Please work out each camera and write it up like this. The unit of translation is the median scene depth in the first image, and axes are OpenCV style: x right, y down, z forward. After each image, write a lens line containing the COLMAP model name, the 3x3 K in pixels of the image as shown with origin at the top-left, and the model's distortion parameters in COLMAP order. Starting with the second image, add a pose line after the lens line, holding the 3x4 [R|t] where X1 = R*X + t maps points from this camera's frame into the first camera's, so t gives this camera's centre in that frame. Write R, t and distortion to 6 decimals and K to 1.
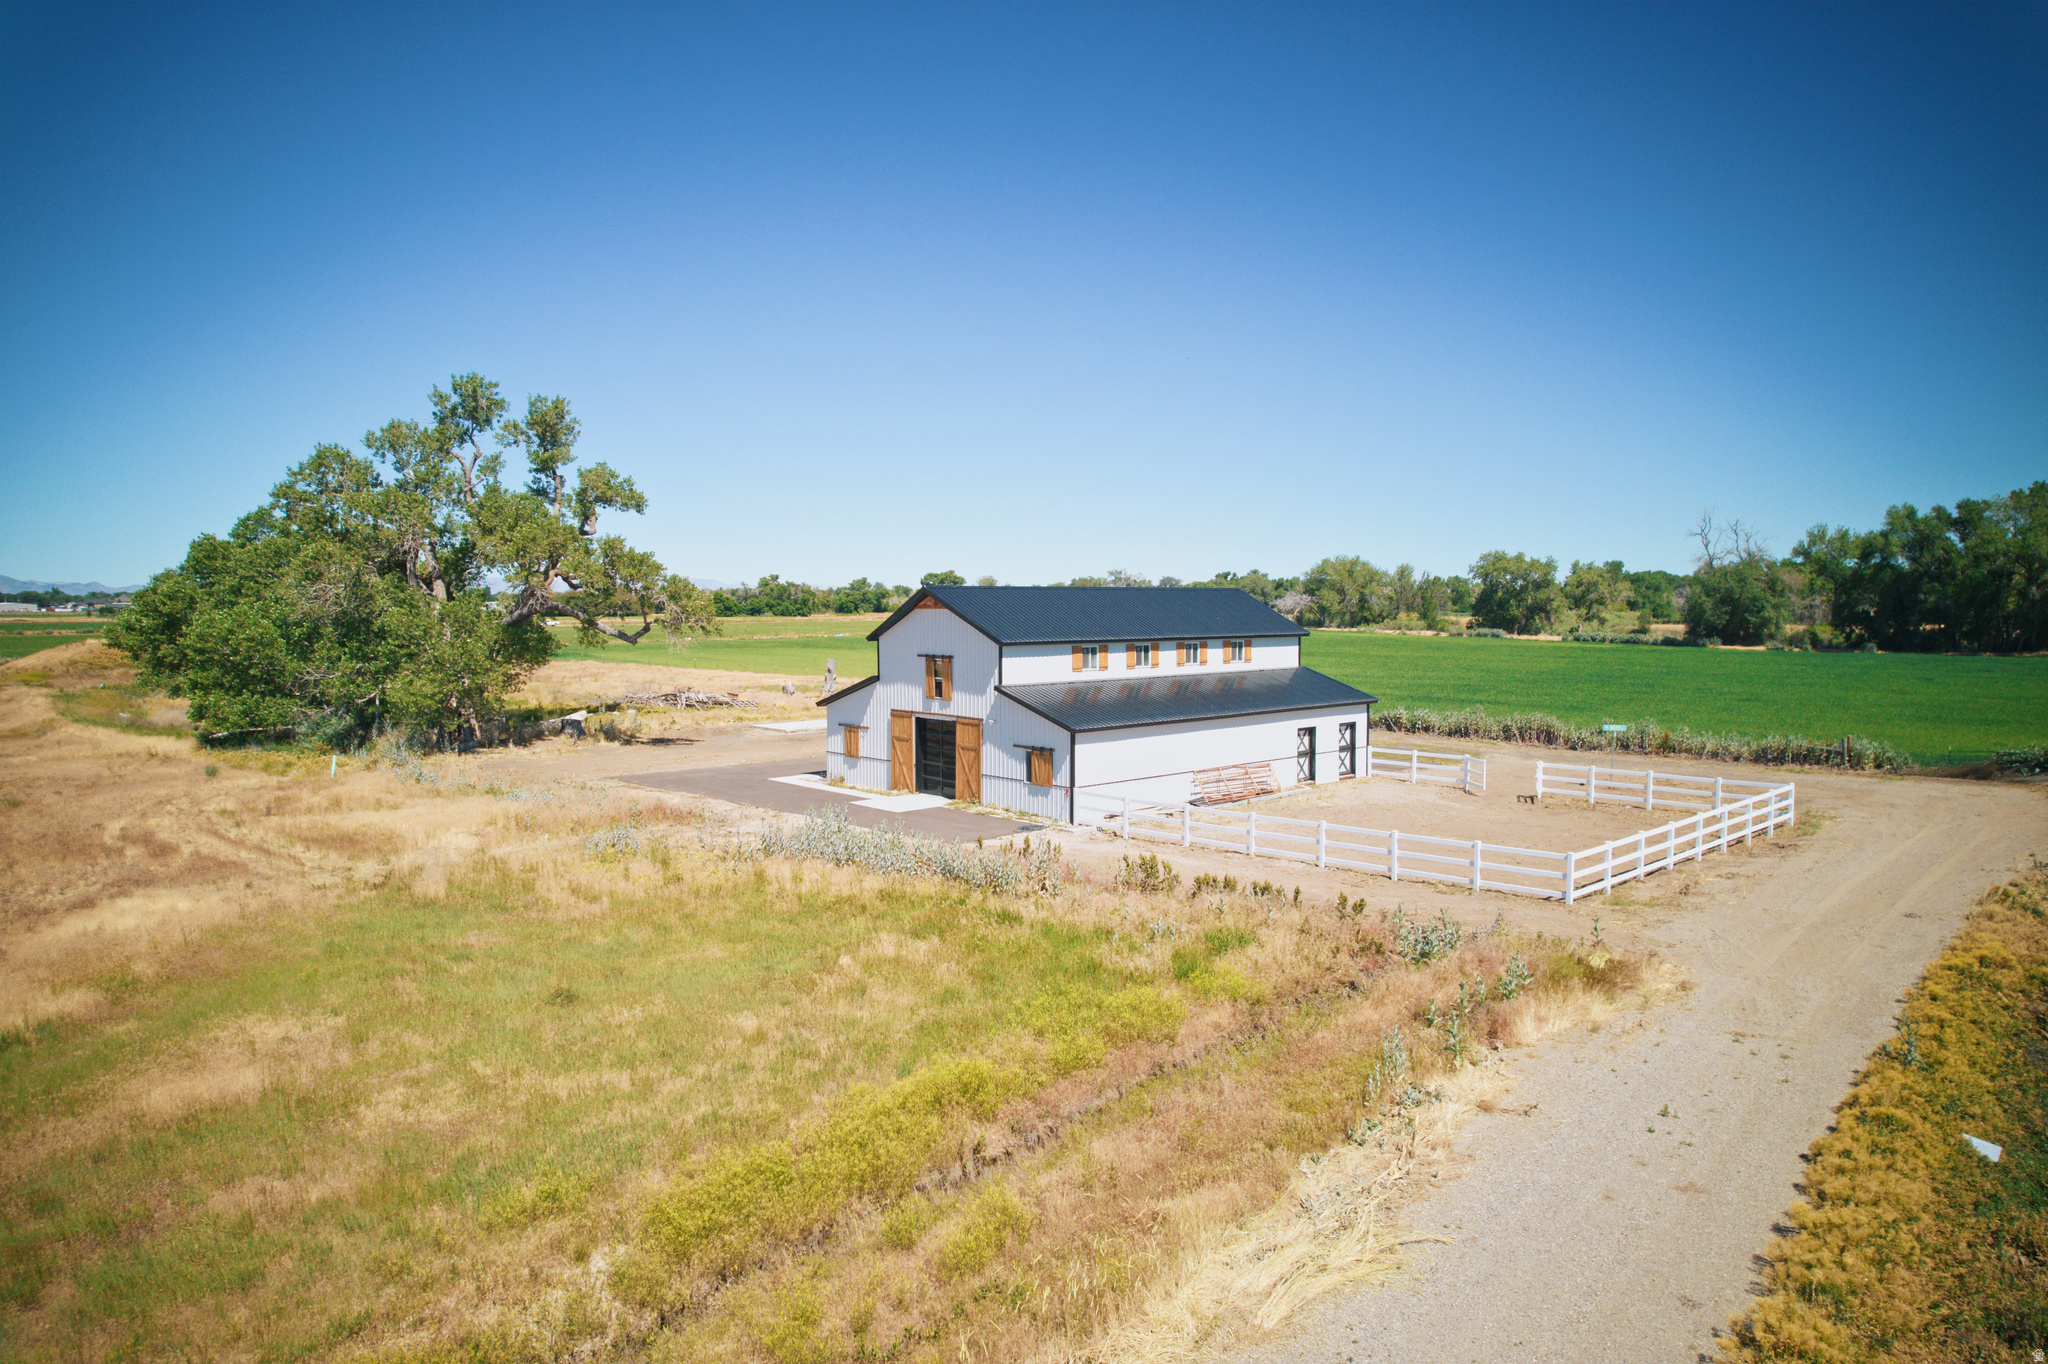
lens RADIAL K [[1315.1, 0, 1024.0], [0, 1315.1, 682.0], [0, 0, 1]] dist [-0.067707, 0.065205]
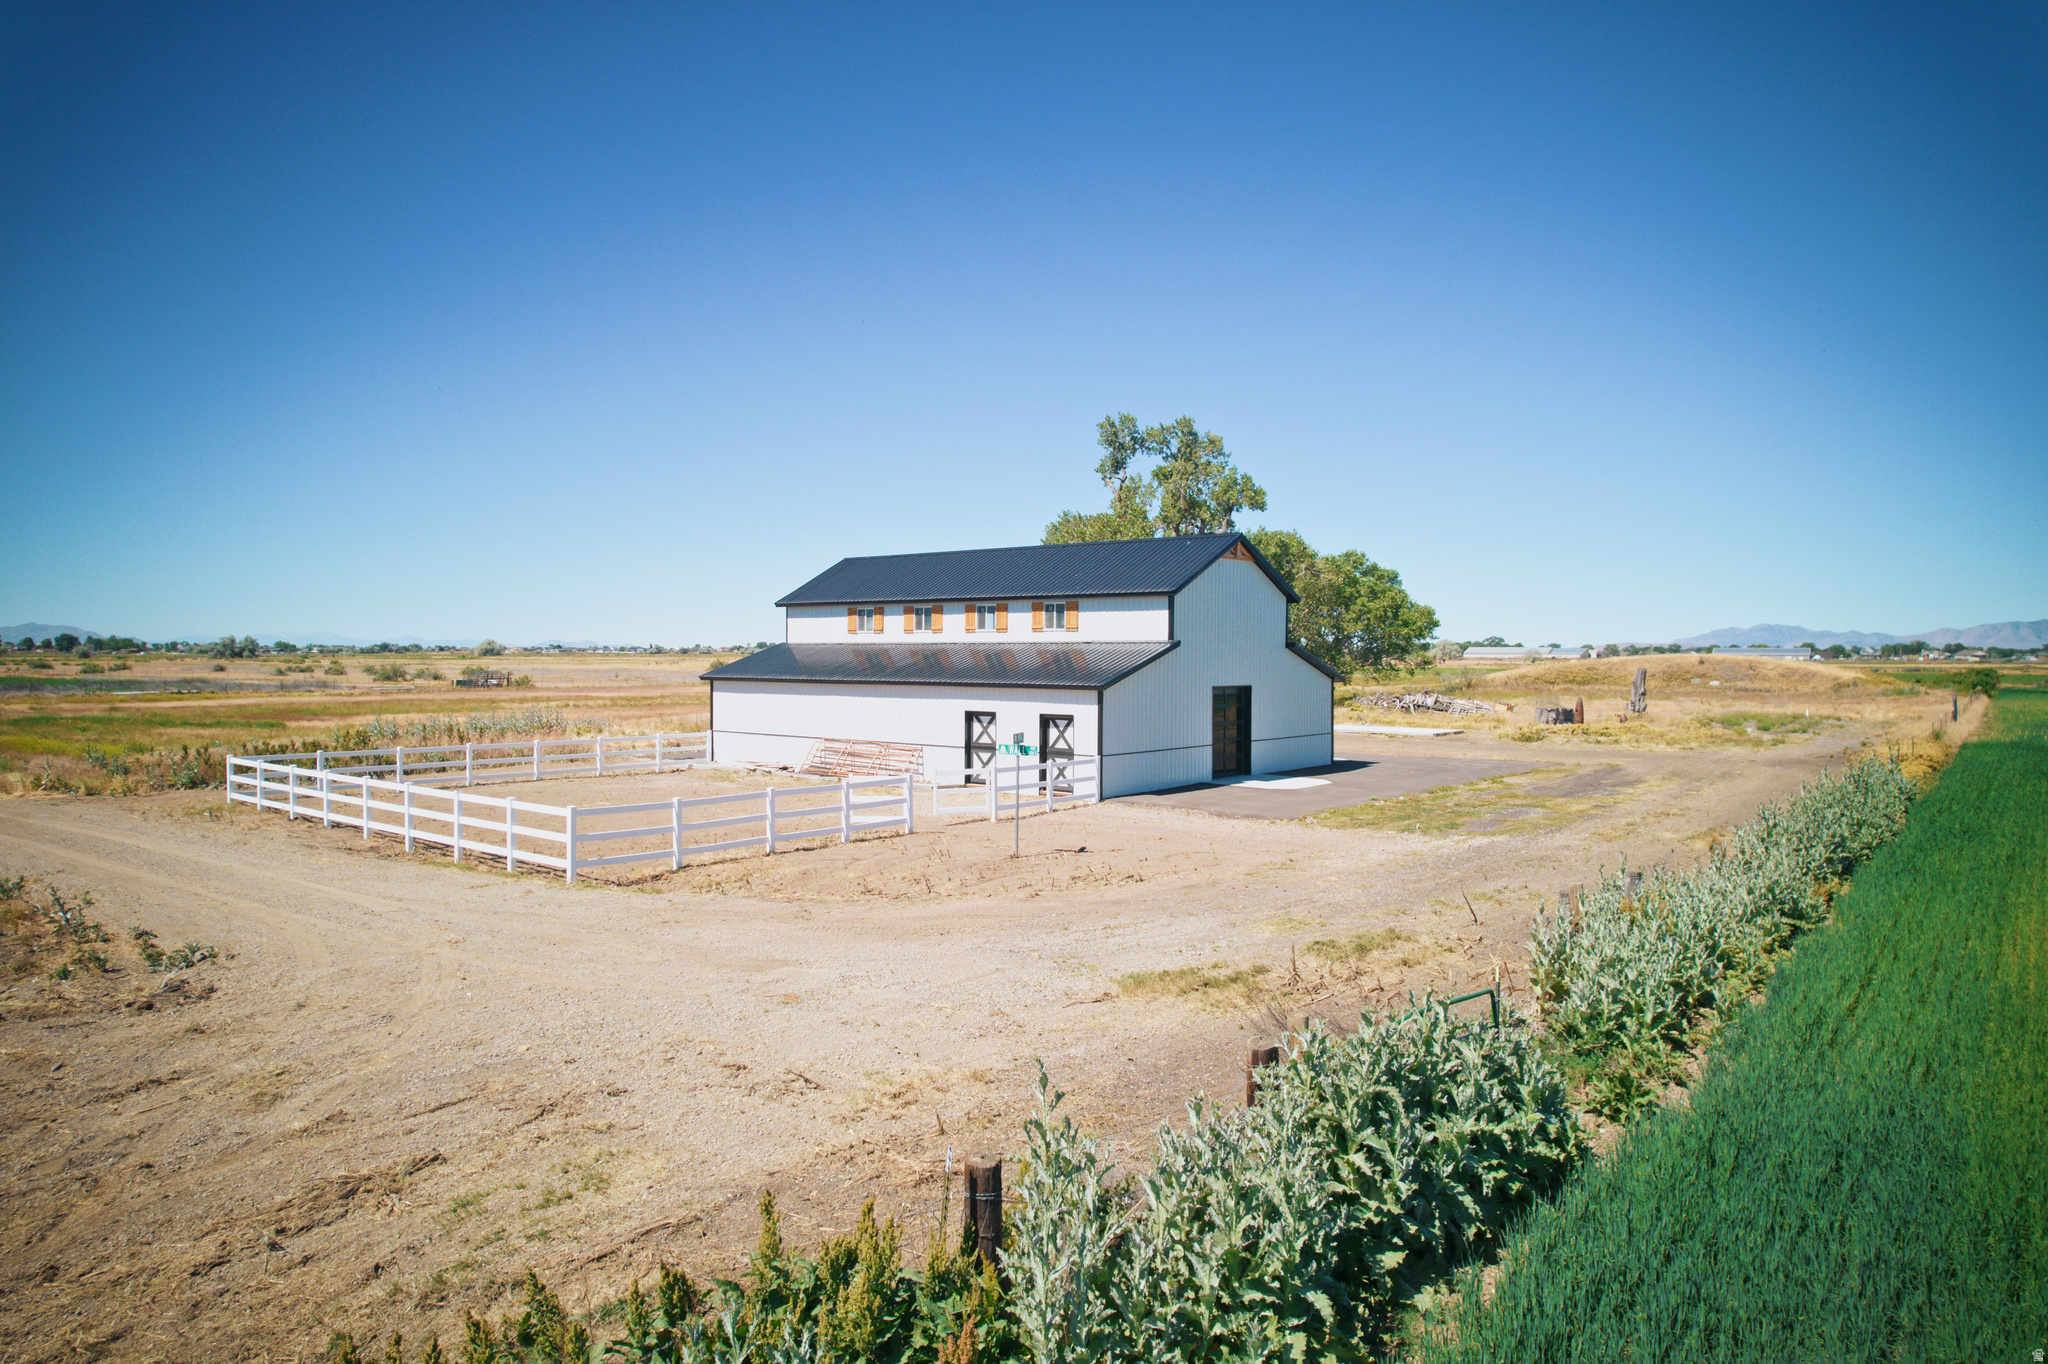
lens RADIAL K [[1315.1, 0, 1024.0], [0, 1315.1, 682.0], [0, 0, 1]] dist [-0.067707, 0.065205]
pose [[0.123362, 0.023116, -0.992092, 0.924737], [-0.065348, 0.997748, 0.015122, 0.004551], [0.990208, 0.062966, 0.124595, 0.891596]]
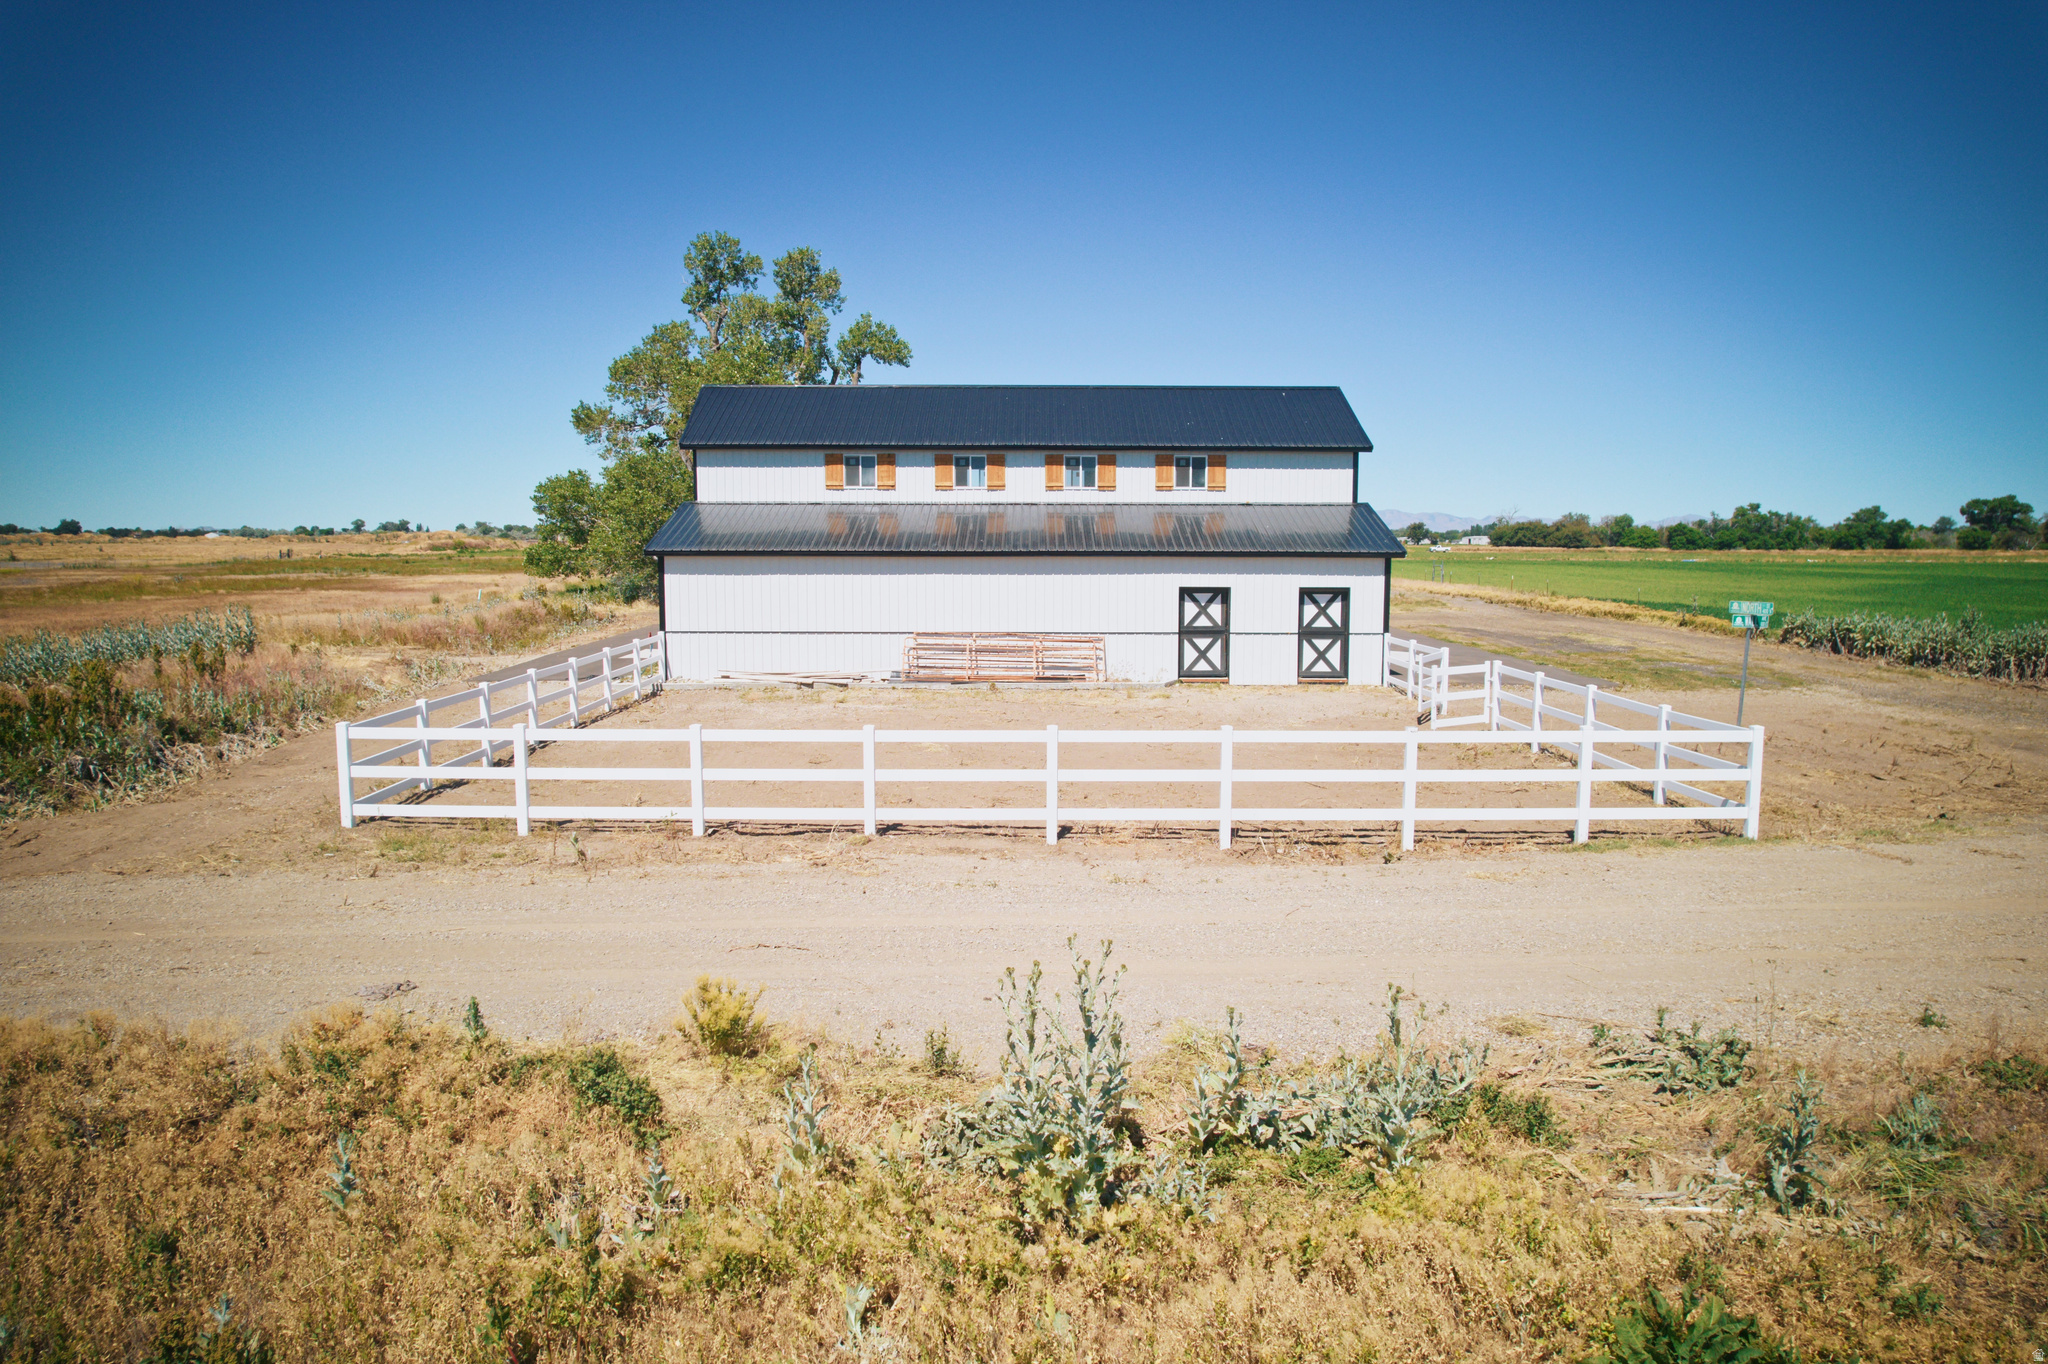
lens RADIAL K [[1345.1, 0, 1021.1], [0, 1345.1, 703.0], [0, 0, 1]] dist [-0.040127, 0.005657]
pose [[0.725924, 0.084212, -0.682599, 0.558832], [-0.045847, 0.996193, 0.074144, 0.043762], [0.686245, -0.022527, 0.727022, 0.468078]]
